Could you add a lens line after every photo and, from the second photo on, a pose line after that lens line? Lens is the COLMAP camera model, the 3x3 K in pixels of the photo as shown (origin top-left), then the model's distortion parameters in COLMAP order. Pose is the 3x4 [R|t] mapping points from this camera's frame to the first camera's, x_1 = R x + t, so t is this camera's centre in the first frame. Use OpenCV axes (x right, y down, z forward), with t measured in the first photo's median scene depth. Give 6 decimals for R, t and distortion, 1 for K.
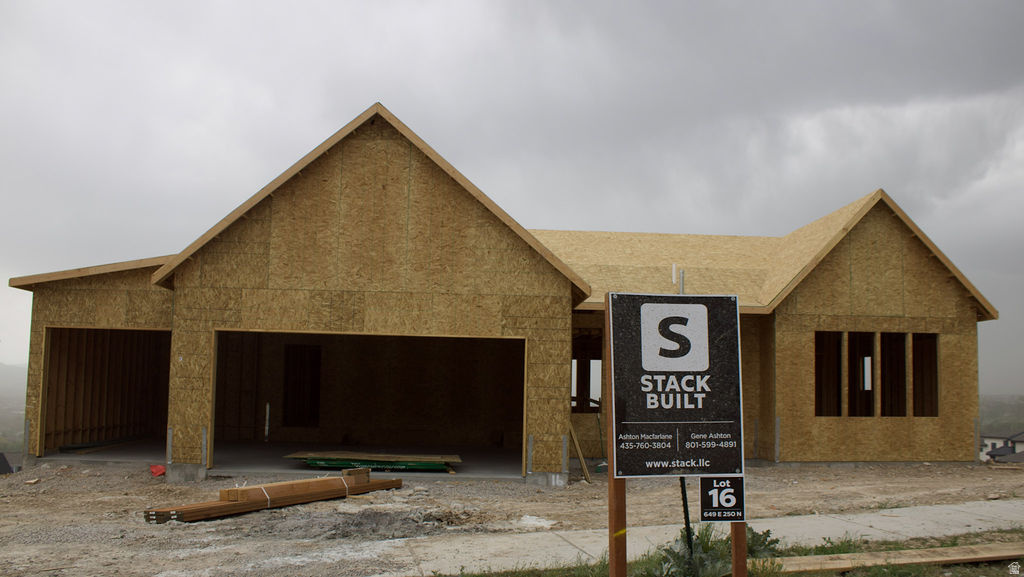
lens RADIAL K [[813.6, 0, 509.7], [0, 813.6, 315.7], [0, 0, 1]] dist [-0.159174, 0.117982]
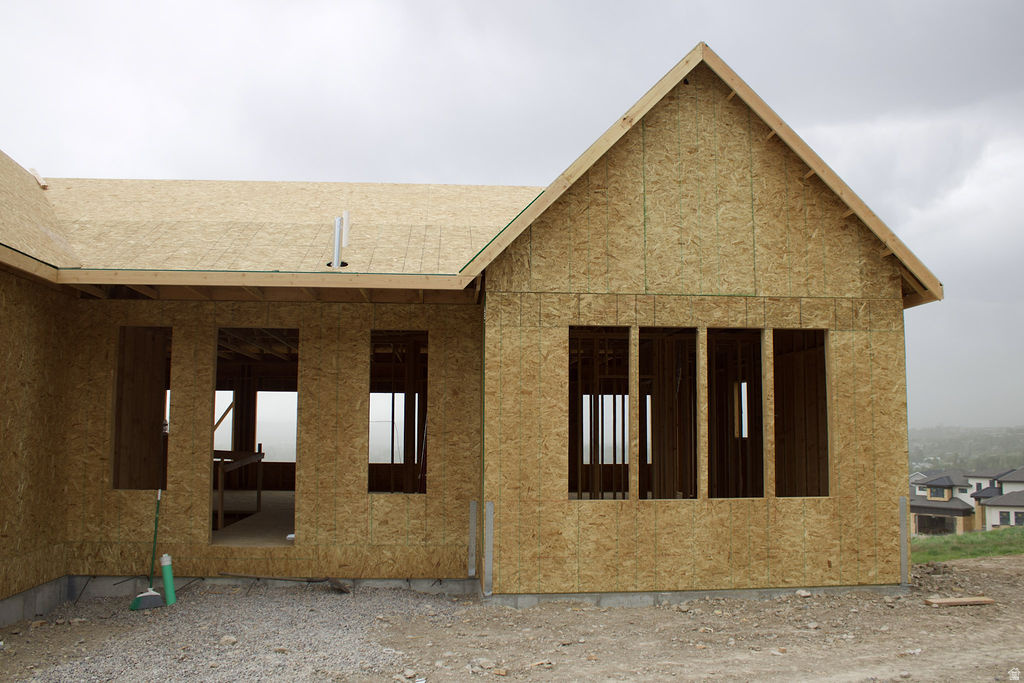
lens RADIAL K [[847.1, 0, 514.6], [0, 847.1, 334.8], [0, 0, 1]] dist [-0.166036, 0.146670]
pose [[0.999255, -0.009136, 0.037494, 0.328981], [0.009881, 0.999756, -0.019749, 0.034789], [-0.037305, 0.020104, 0.999102, 0.478901]]
